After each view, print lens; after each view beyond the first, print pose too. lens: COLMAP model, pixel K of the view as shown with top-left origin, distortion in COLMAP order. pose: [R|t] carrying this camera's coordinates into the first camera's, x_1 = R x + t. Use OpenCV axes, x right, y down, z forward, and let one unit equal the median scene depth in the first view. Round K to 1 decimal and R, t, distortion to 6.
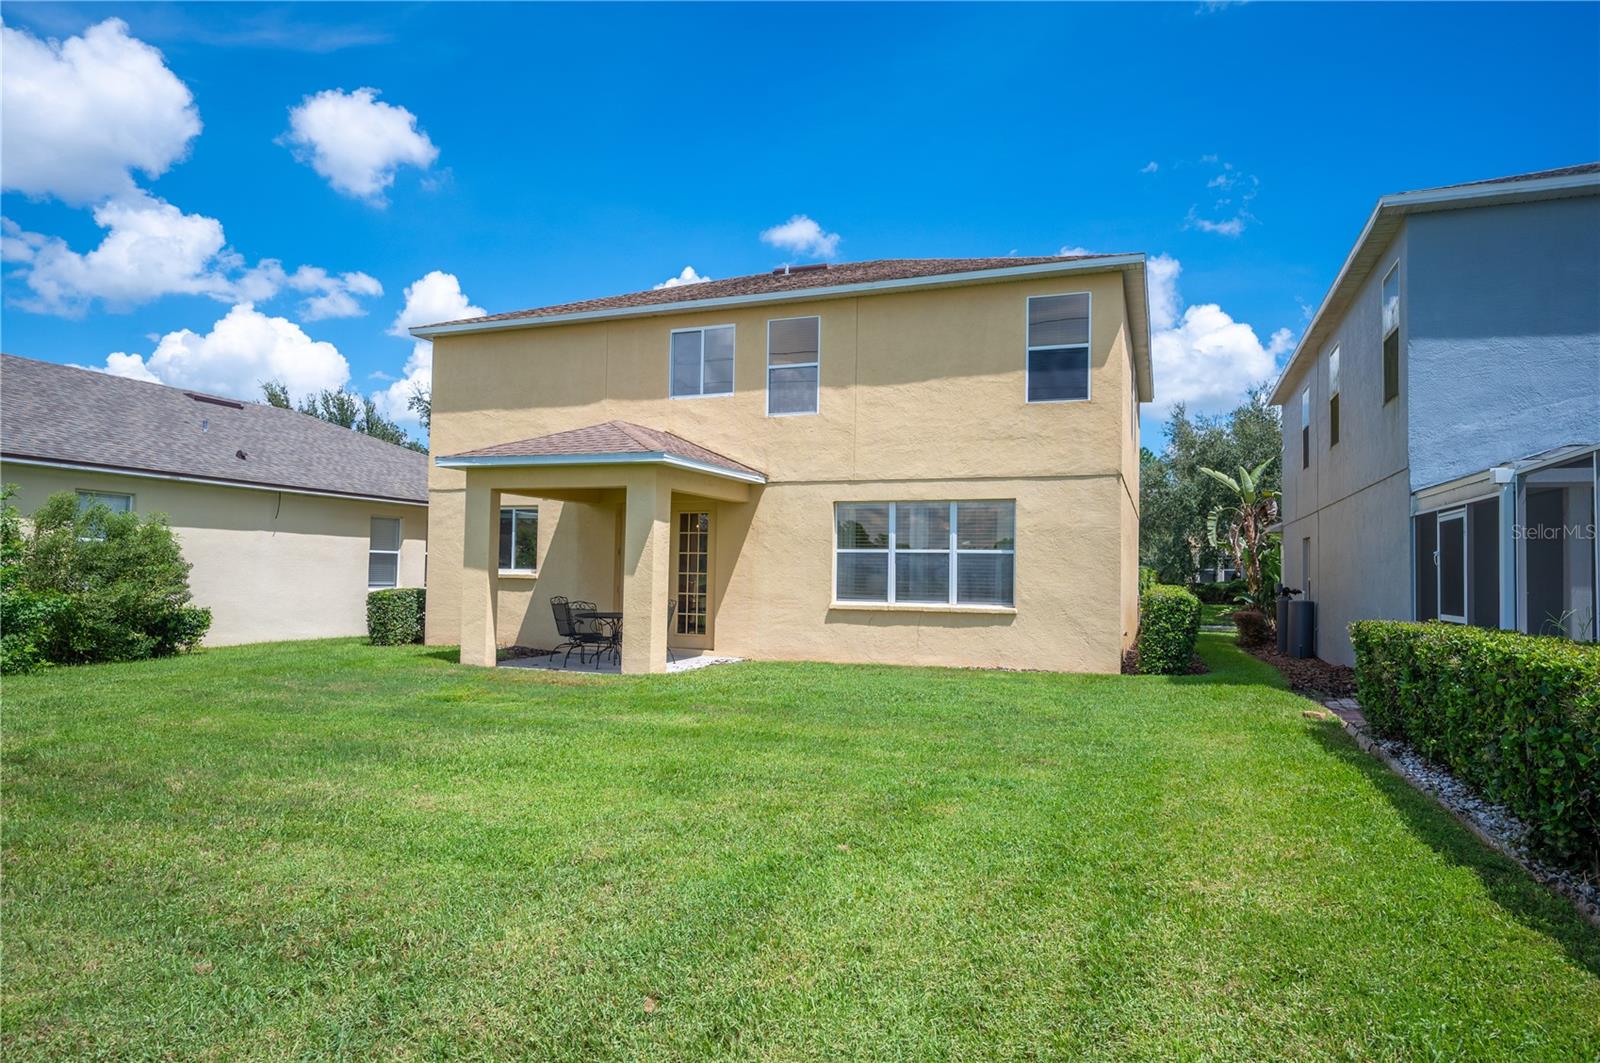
lens RADIAL K [[953.4, 0, 802.2], [0, 953.4, 535.8], [0, 0, 1]] dist [-0.000596, -0.000060]
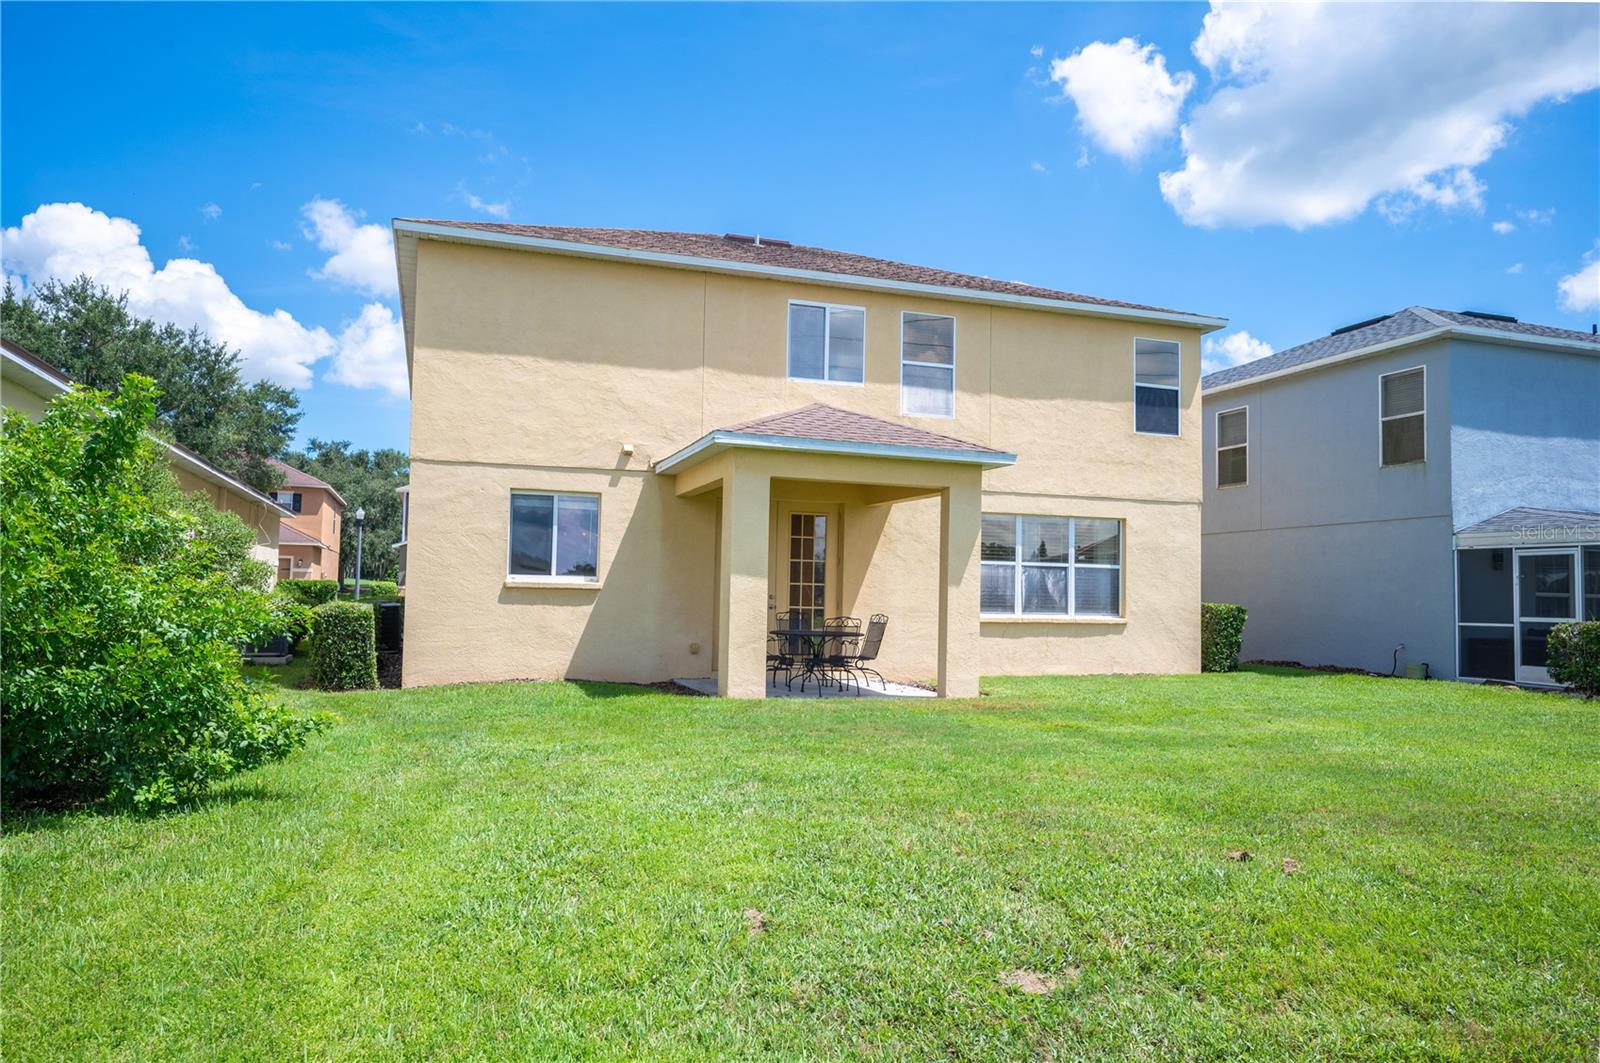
lens RADIAL K [[1055.4, 0, 798.4], [0, 1055.4, 533.4], [0, 0, 1]] dist [0.001902, 0.000078]
pose [[0.769829, 0.036381, 0.637212, -0.821084], [-0.034440, 0.999287, -0.015446, 0.009612], [-0.637320, -0.010055, 0.770534, 0.296707]]
